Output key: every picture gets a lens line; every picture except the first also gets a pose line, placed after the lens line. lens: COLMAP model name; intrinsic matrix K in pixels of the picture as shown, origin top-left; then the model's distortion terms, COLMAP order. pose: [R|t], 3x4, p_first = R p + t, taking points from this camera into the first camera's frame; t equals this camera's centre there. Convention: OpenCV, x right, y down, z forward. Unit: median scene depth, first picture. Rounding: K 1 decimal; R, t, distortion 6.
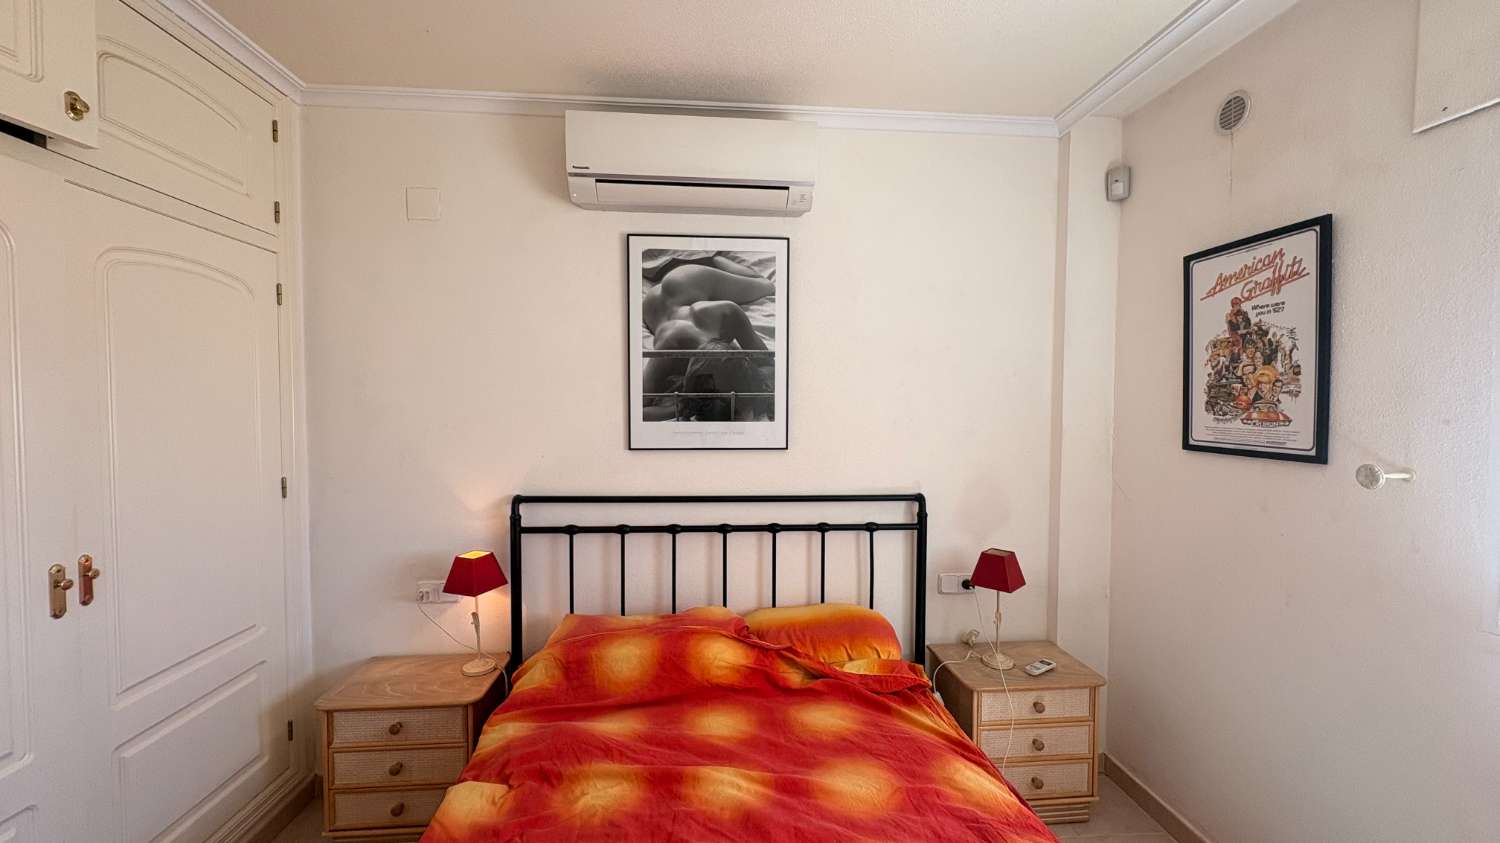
lens RADIAL K [[595.6, 0, 755.7], [0, 595.6, 419.9], [0, 0, 1]] dist [0.000593, -0.000234]
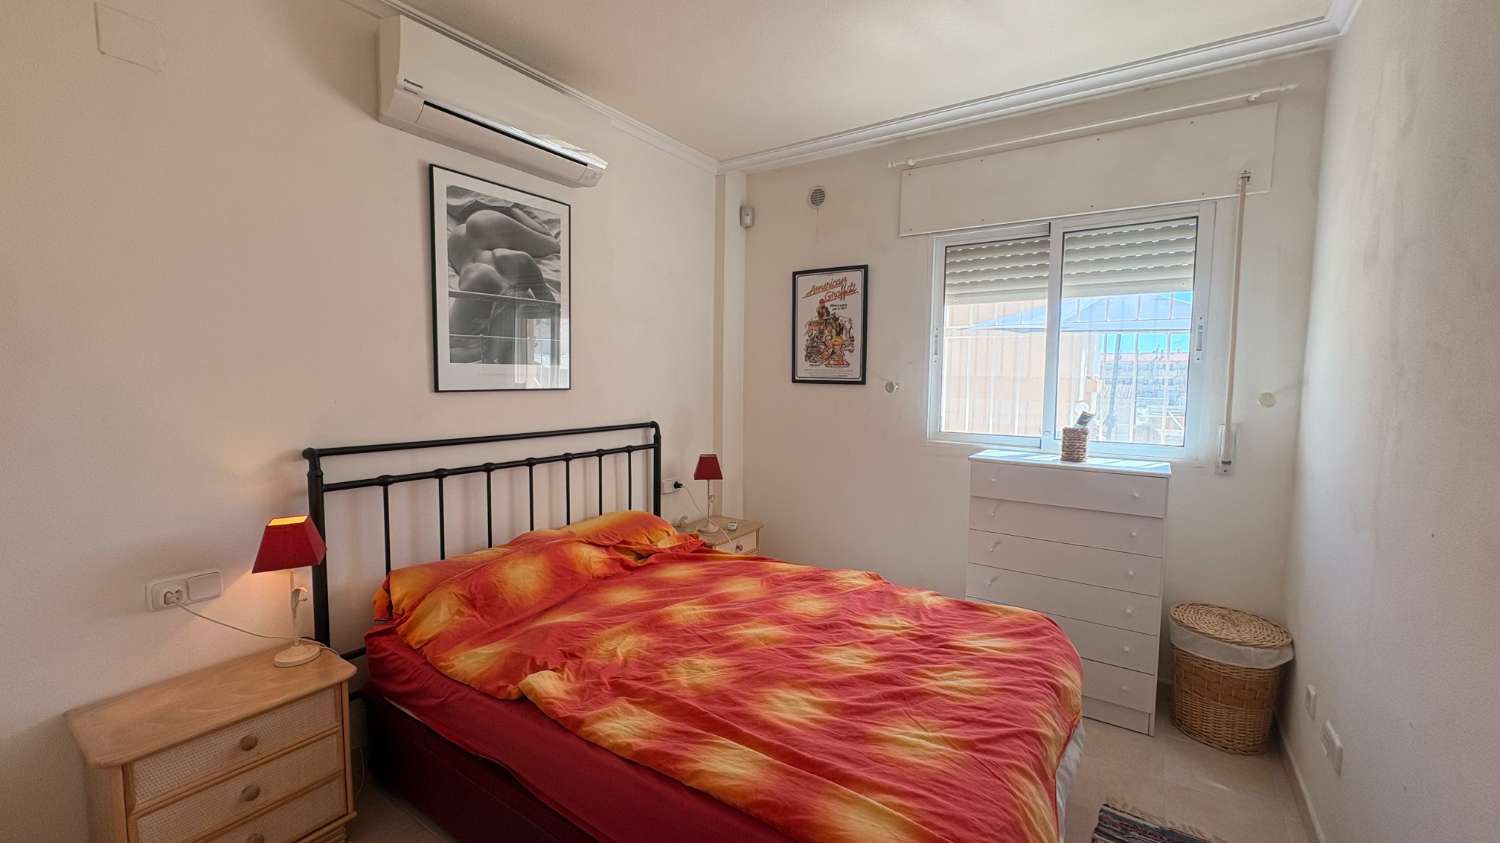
lens RADIAL K [[595.6, 0, 750.9], [0, 595.6, 418.7], [0, 0, 1]] dist [0.000593, -0.000234]
pose [[0.624495, -0.055484, 0.779055, -0.656531], [0.016604, 0.998191, 0.057781, 0.046573], [-0.780852, -0.023148, 0.624287, -0.000349]]
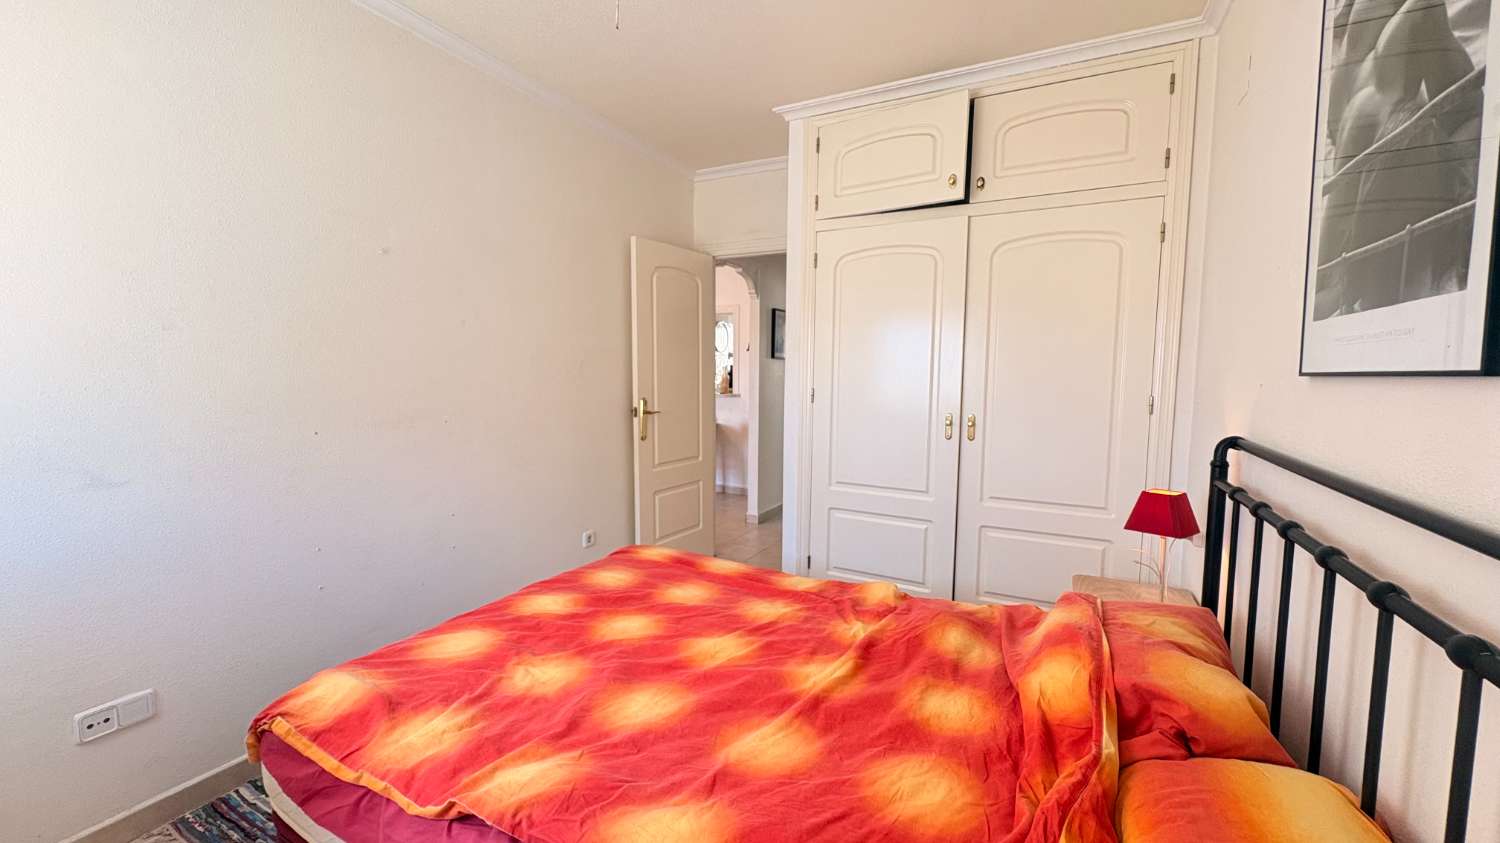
lens RADIAL K [[595.6, 0, 746.0], [0, 595.6, 420.3], [0, 0, 1]] dist [0.000593, -0.000234]
pose [[-0.541234, 0.056246, -0.838989, 0.533899], [-0.040501, 0.994858, 0.092824, 0.061168], [0.839896, 0.084220, -0.536173, 0.879085]]
